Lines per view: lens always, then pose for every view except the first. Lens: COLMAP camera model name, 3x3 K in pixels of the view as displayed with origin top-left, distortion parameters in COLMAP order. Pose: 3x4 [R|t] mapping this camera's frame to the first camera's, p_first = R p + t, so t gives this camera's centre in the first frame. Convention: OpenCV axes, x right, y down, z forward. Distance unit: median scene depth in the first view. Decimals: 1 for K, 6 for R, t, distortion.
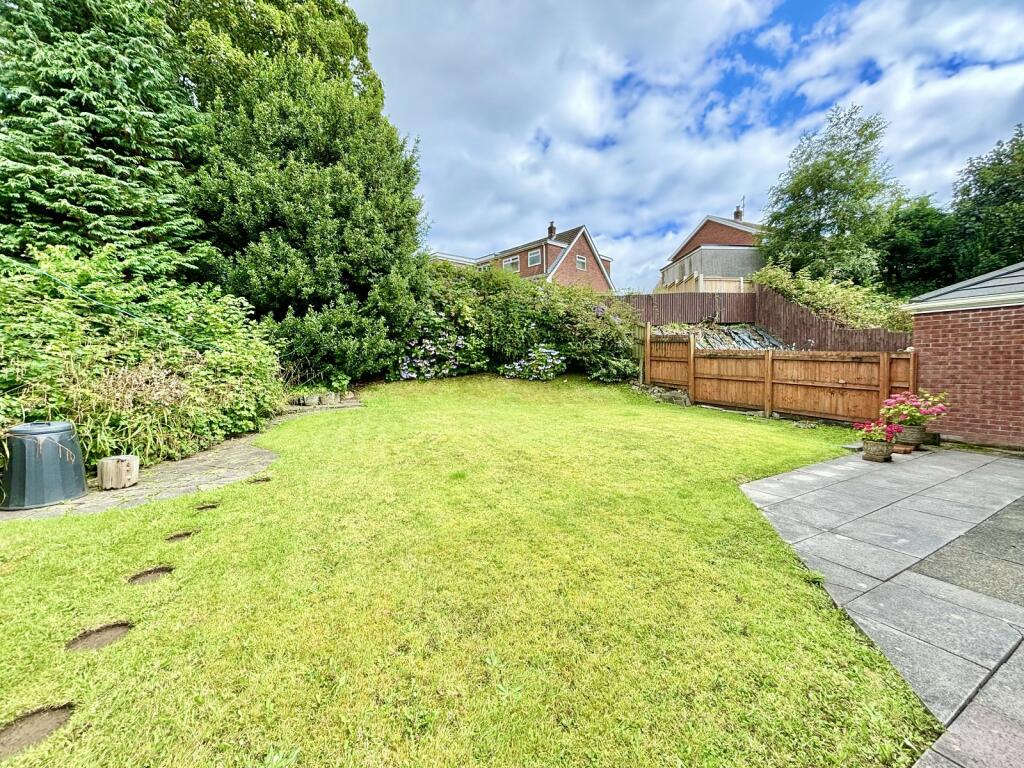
lens RADIAL K [[407.9, 0, 512.0], [0, 407.9, 384.0], [0, 0, 1]] dist [0.017109, -0.000097]
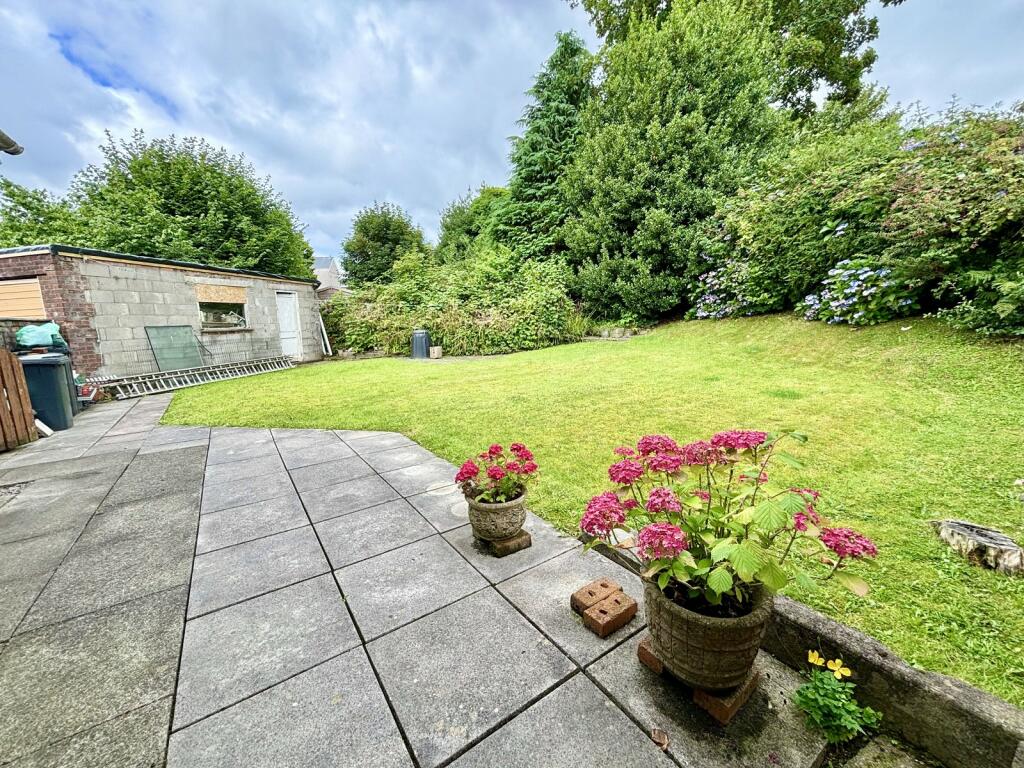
lens RADIAL K [[407.9, 0, 512.0], [0, 407.9, 384.0], [0, 0, 1]] dist [0.017109, -0.000097]
pose [[0.108357, 0.179857, -0.977707, 0.859983], [-0.024361, 0.983682, 0.178257, -0.027612], [0.993814, 0.004503, 0.110970, 0.662161]]
